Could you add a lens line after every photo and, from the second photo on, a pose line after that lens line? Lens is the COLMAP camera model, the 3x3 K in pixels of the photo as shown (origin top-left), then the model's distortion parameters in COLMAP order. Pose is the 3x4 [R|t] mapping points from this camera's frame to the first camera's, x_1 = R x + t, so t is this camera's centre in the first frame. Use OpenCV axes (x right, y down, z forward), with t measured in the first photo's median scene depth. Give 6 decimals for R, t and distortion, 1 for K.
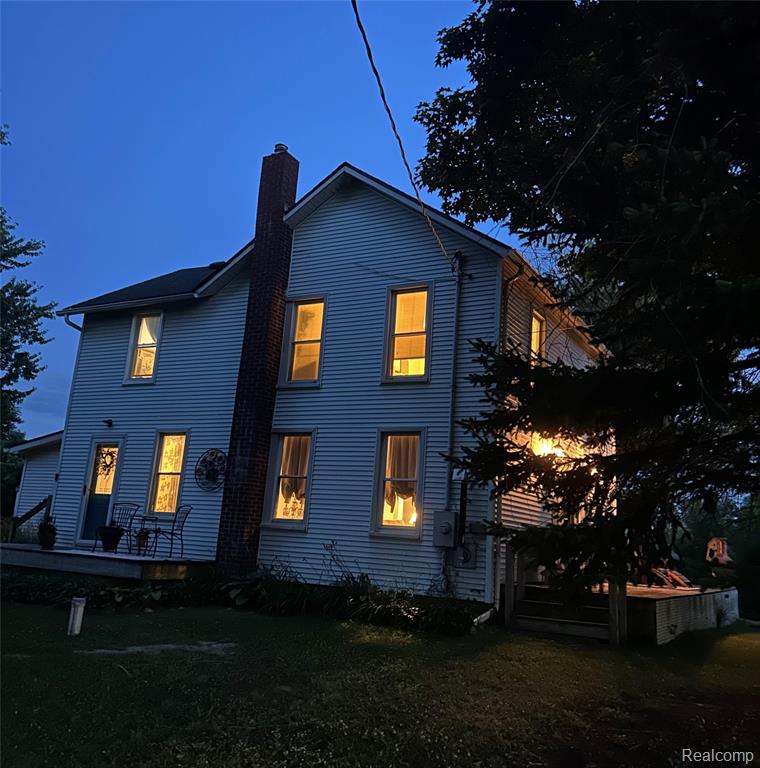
lens RADIAL K [[766.1, 0, 383.4], [0, 766.1, 356.9], [0, 0, 1]] dist [0.130824, -0.281658]
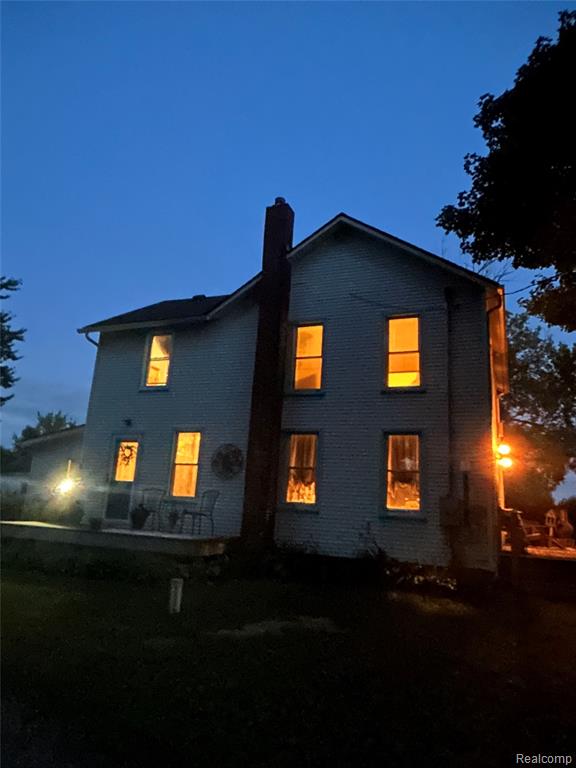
lens RADIAL K [[535.4, 0, 288.0], [0, 535.4, 384.0], [0, 0, 1]] dist [0.007535, 0.001636]
pose [[0.992344, 0.018808, 0.122062, -0.220342], [-0.019757, 0.999783, 0.006569, 0.016367], [-0.121912, -0.008930, 0.992501, 0.148982]]
